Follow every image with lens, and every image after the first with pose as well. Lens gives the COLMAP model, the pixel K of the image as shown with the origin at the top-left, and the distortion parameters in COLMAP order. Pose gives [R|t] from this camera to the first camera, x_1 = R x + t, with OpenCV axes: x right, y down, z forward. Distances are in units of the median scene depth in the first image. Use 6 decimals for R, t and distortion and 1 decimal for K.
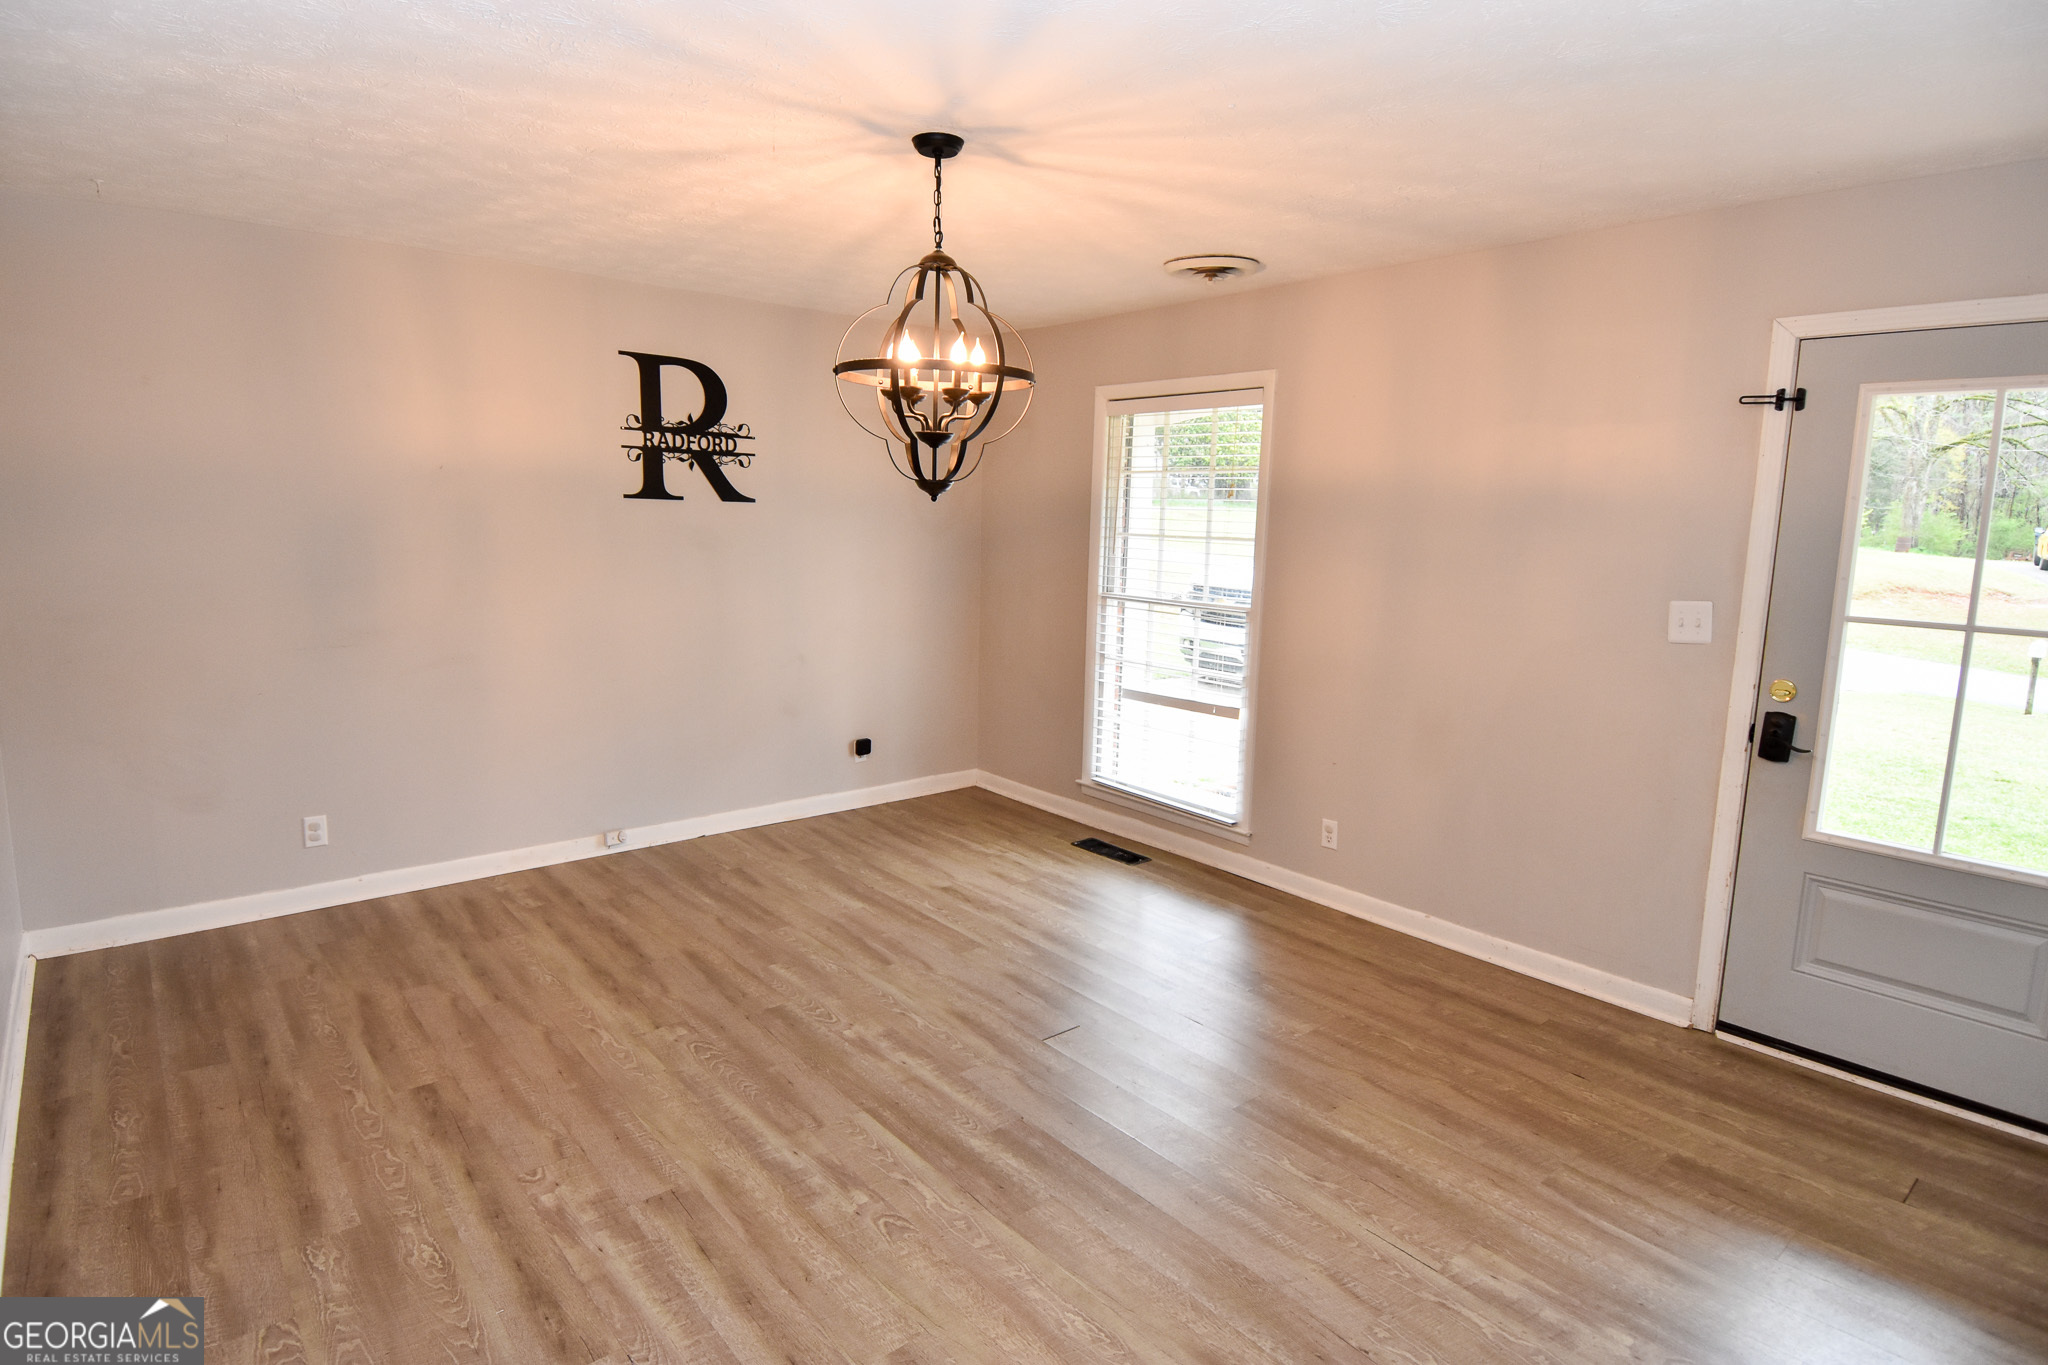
lens RADIAL K [[1083.5, 0, 1038.1], [0, 1083.5, 665.8], [0, 0, 1]] dist [0.026504, -0.032445]
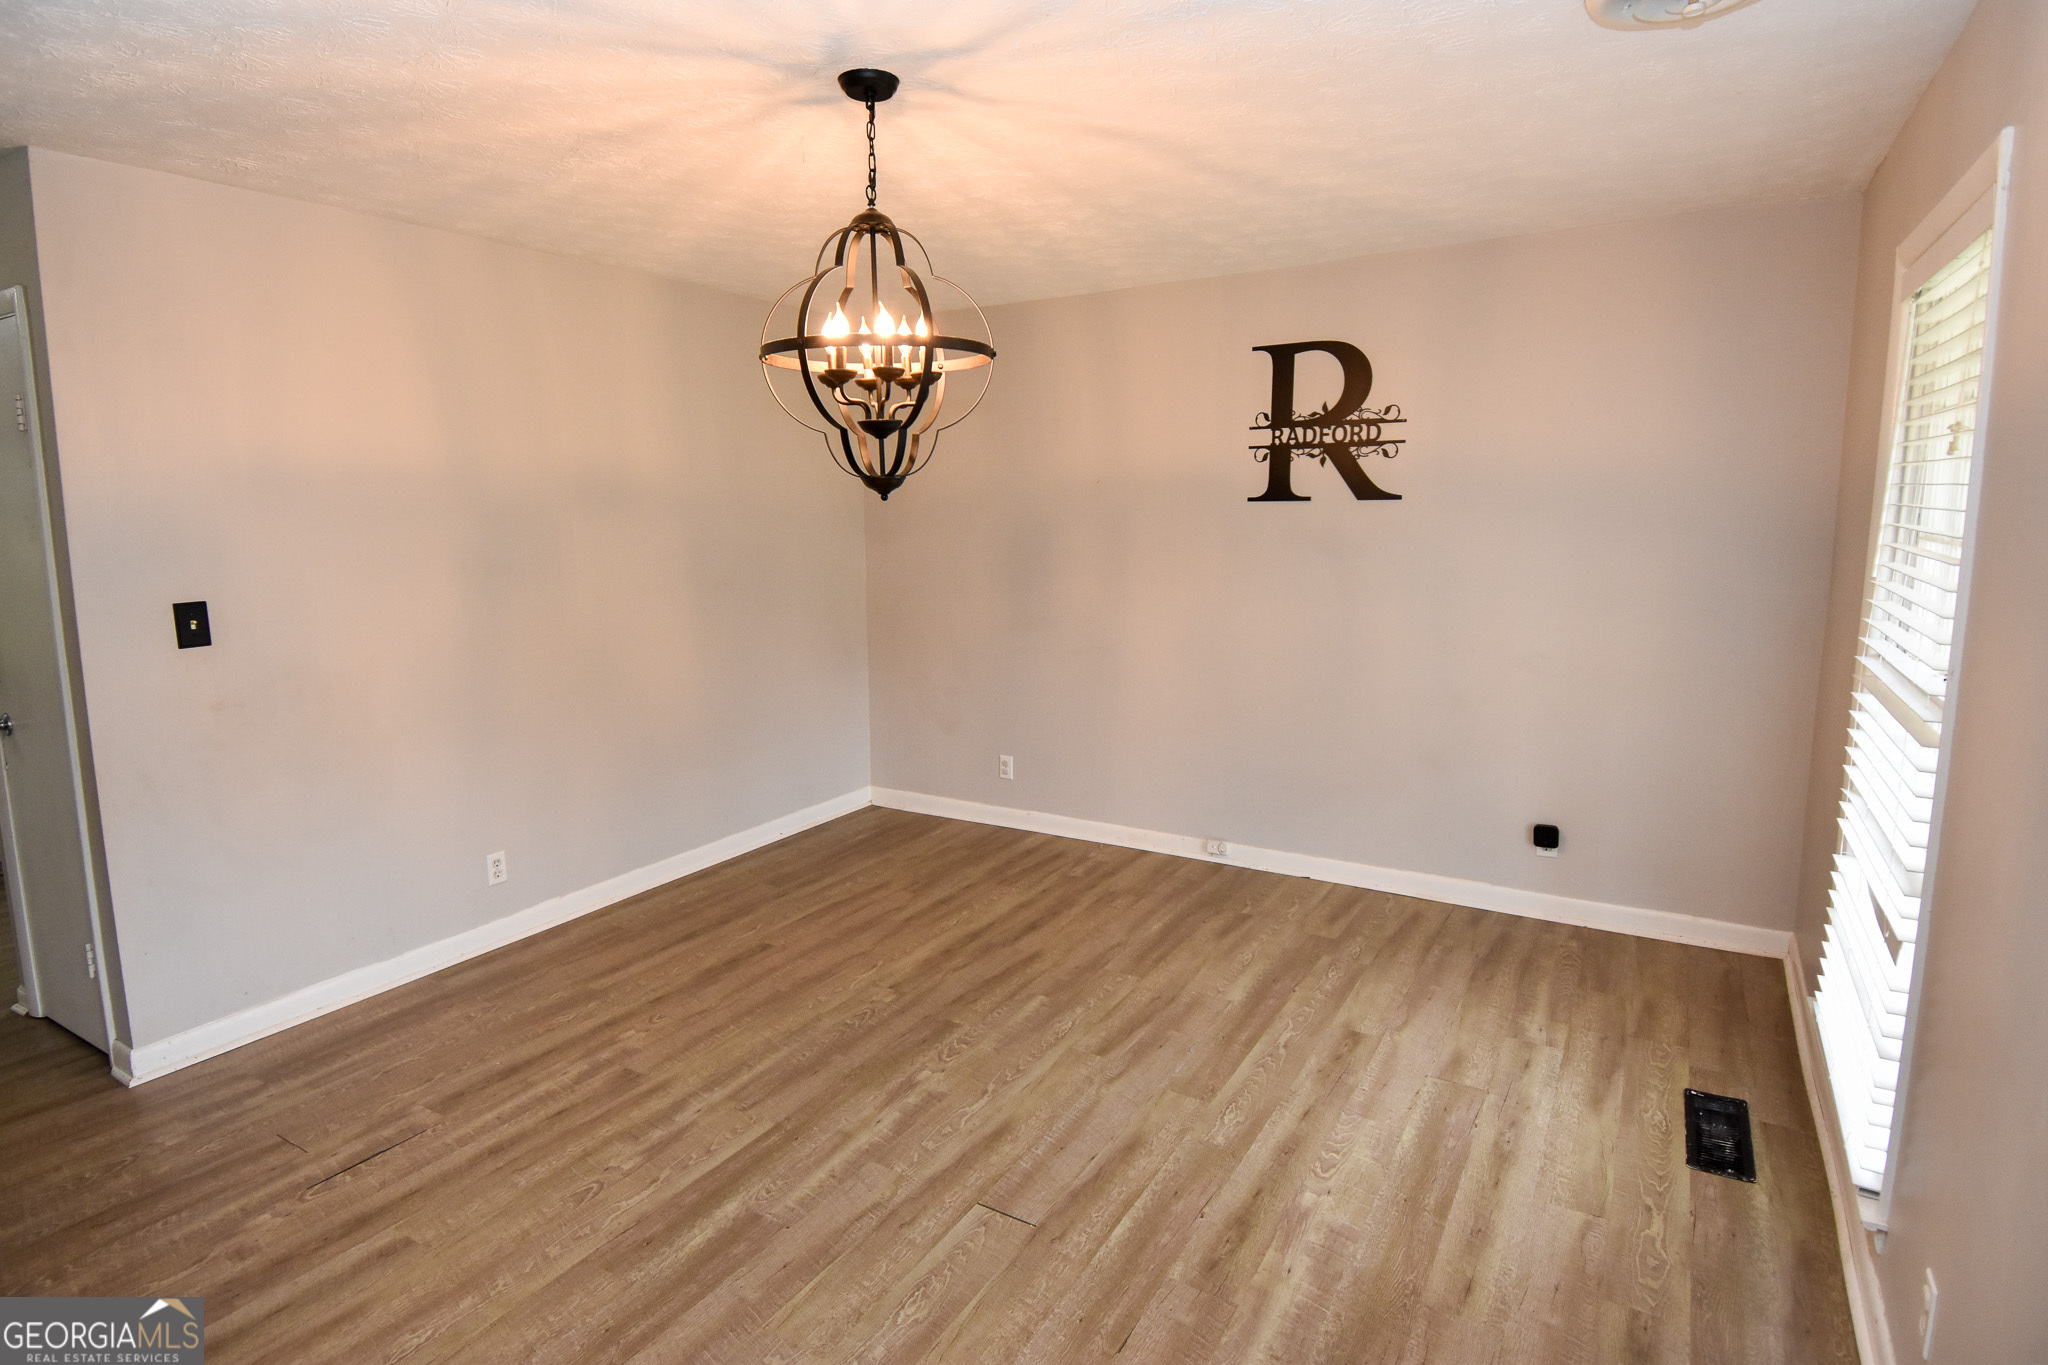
lens RADIAL K [[1083.5, 0, 1031.1], [0, 1083.5, 673.9], [0, 0, 1]] dist [0.026504, -0.032445]
pose [[0.307584, 0.121552, -0.943725, 0.566390], [-0.118702, 0.988961, 0.088691, -0.077791], [0.944088, 0.084742, 0.318617, 0.623360]]
